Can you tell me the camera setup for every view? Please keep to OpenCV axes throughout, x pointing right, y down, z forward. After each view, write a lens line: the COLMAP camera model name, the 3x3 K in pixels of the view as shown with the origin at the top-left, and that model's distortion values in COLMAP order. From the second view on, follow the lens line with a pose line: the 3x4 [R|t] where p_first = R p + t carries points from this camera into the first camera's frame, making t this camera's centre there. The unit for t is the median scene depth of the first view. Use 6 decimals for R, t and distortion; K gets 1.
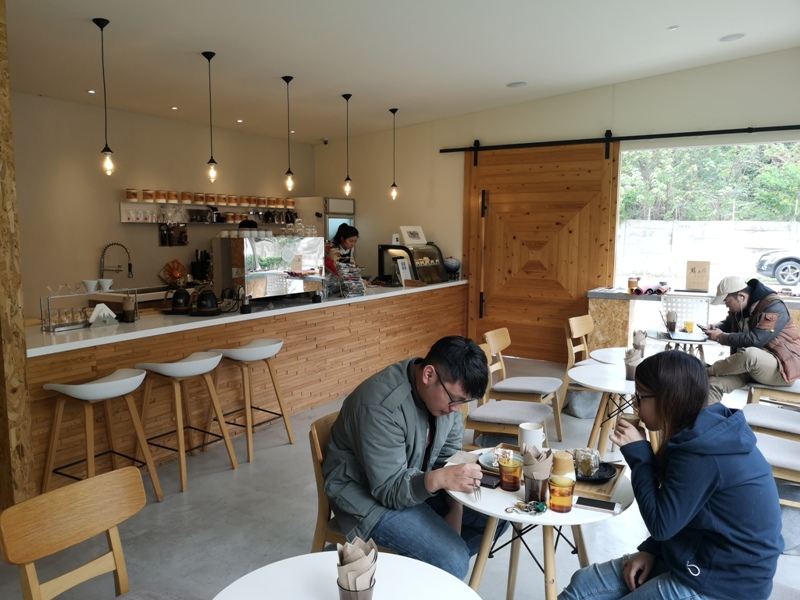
lens RADIAL K [[633.3, 0, 397.0], [0, 633.3, 304.9], [0, 0, 1]] dist [0.055650, -0.075575]
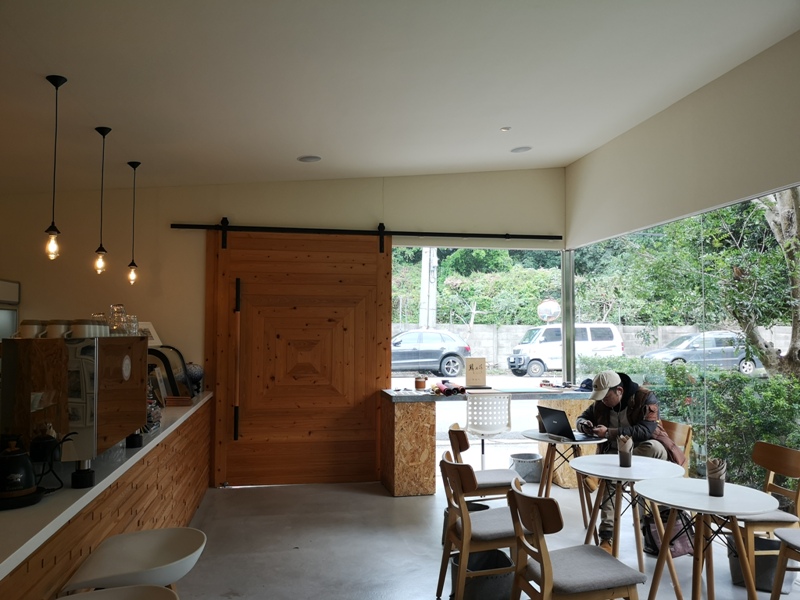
lens RADIAL K [[633.3, 0, 400.4], [0, 633.3, 299.4], [0, 0, 1]] dist [0.055650, -0.075575]
pose [[0.750100, 0.028832, 0.660696, -0.252077], [0.080875, 0.987551, -0.134915, -0.029660], [-0.656361, 0.154633, 0.738430, 0.283341]]
